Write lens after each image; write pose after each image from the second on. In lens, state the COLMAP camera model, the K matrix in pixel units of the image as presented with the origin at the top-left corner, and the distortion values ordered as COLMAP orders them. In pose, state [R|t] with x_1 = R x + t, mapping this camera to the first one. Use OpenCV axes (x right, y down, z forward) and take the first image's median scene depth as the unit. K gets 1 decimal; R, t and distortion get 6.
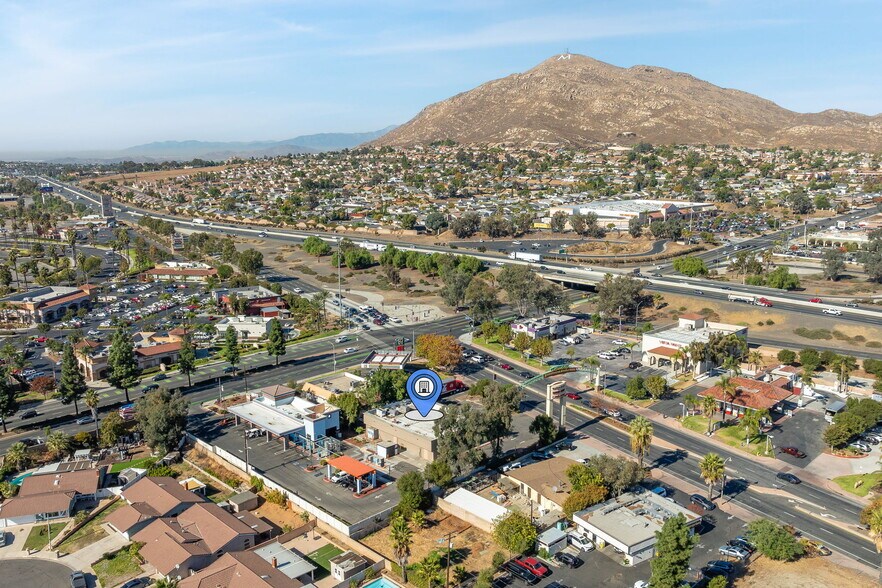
lens RADIAL K [[733.2, 0, 445.1], [0, 733.2, 292.9], [0, 0, 1]] dist [-0.018722, 0.027954]
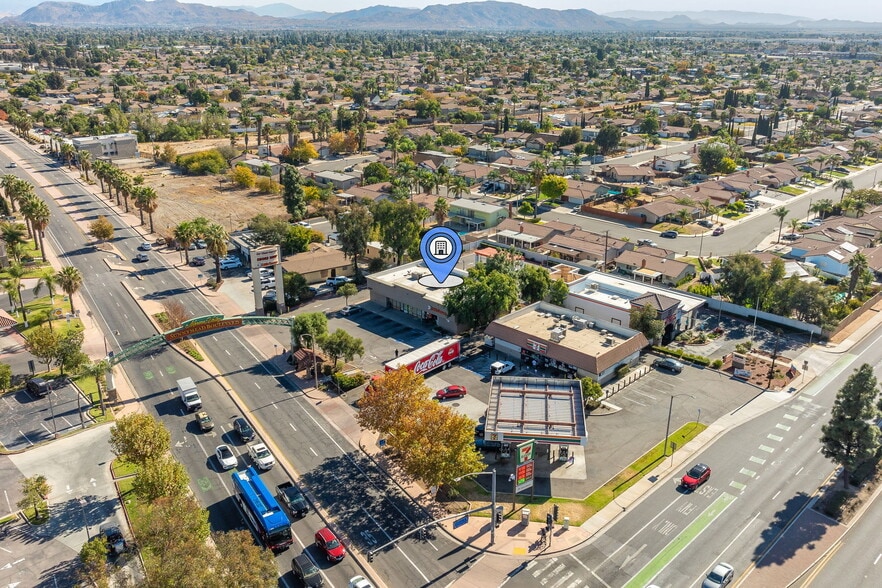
lens RADIAL K [[733.2, 0, 443.9], [0, 733.2, 296.8], [0, 0, 1]] dist [-0.018722, 0.027954]
pose [[-0.999711, 0.011314, -0.021190, -0.006483], [-0.001589, 0.849058, 0.528297, -0.081334], [0.023969, 0.528178, -0.848795, 0.570308]]
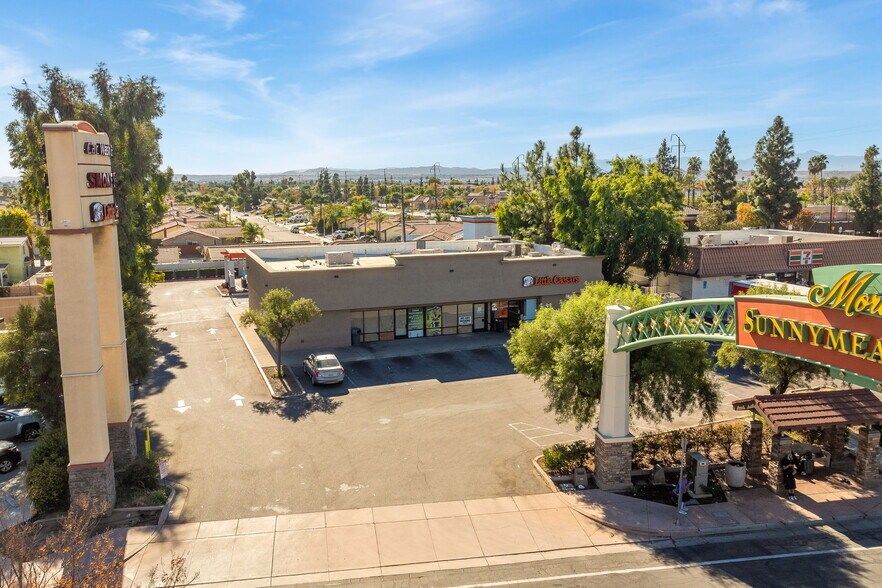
lens RADIAL K [[733.2, 0, 446.0], [0, 733.2, 294.3], [0, 0, 1]] dist [-0.018722, 0.027954]
pose [[-0.383600, 0.151365, -0.911010, 0.089412], [-0.175001, 0.956688, 0.232642, 0.036615], [0.906767, 0.248669, -0.340497, 0.380694]]
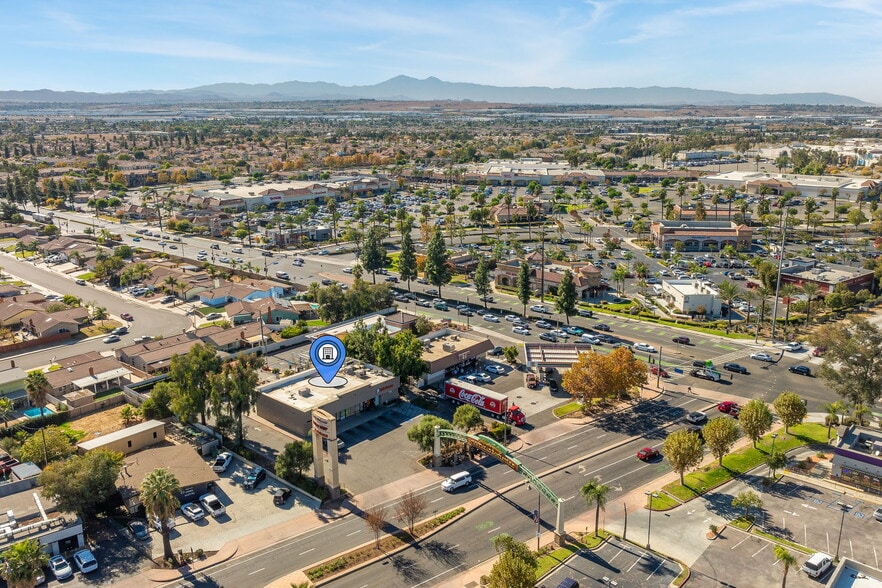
lens RADIAL K [[733.2, 0, 443.6], [0, 733.2, 292.7], [0, 0, 1]] dist [-0.018722, 0.027954]
pose [[0.079027, 0.257737, -0.962978, 0.252898], [-0.192956, 0.951685, 0.238879, -0.050210], [0.978020, 0.166935, 0.124941, 0.339619]]
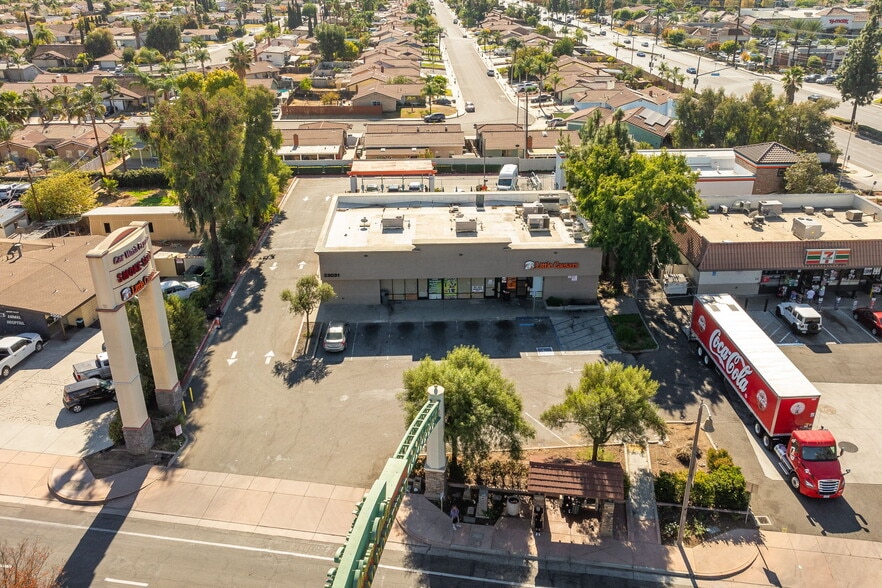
lens RADIAL K [[733.2, 0, 446.7], [0, 733.2, 291.7], [0, 0, 1]] dist [-0.018722, 0.027954]
pose [[-0.665808, 0.315975, -0.675914, 0.084562], [-0.140987, 0.836302, 0.529832, -0.001673], [0.732682, 0.448061, -0.512268, 0.409662]]
